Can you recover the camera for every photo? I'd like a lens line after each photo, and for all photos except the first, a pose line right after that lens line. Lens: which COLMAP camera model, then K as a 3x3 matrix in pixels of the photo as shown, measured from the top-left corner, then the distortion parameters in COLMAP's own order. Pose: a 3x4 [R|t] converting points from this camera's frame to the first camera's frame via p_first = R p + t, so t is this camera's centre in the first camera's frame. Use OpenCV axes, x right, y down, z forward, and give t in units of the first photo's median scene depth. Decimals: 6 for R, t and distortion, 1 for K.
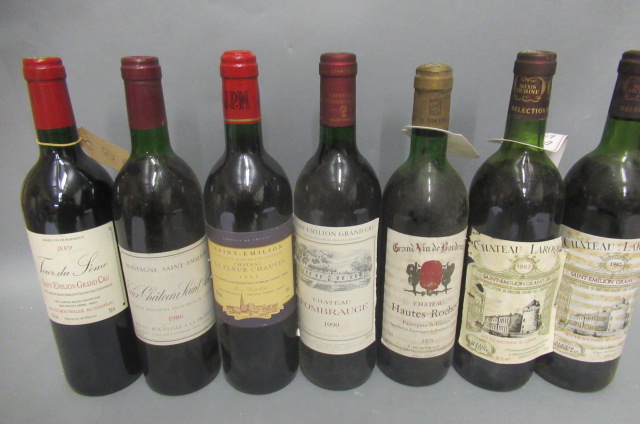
lens RADIAL K [[469.5, 0, 314.7], [0, 469.5, 212.8], [0, 0, 1]] dist [-0.005073, -0.021324]
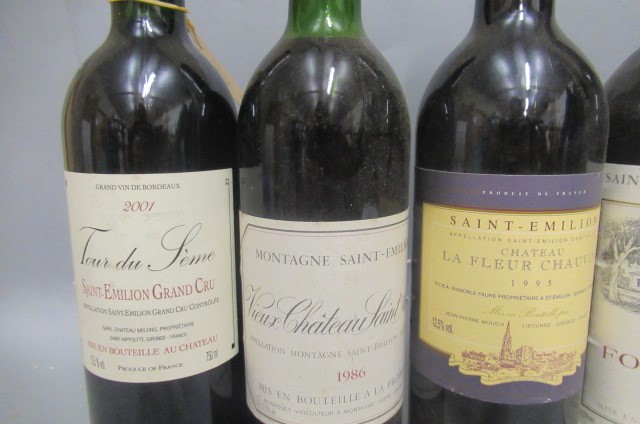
lens RADIAL K [[469.5, 0, 324.9], [0, 469.5, 219.2], [0, 0, 1]] dist [-0.005073, -0.021324]
pose [[0.998001, 0.025200, -0.057962, -0.303820], [-0.035634, 0.981769, -0.186710, 0.162245], [0.052200, 0.188403, 0.980704, 0.521768]]
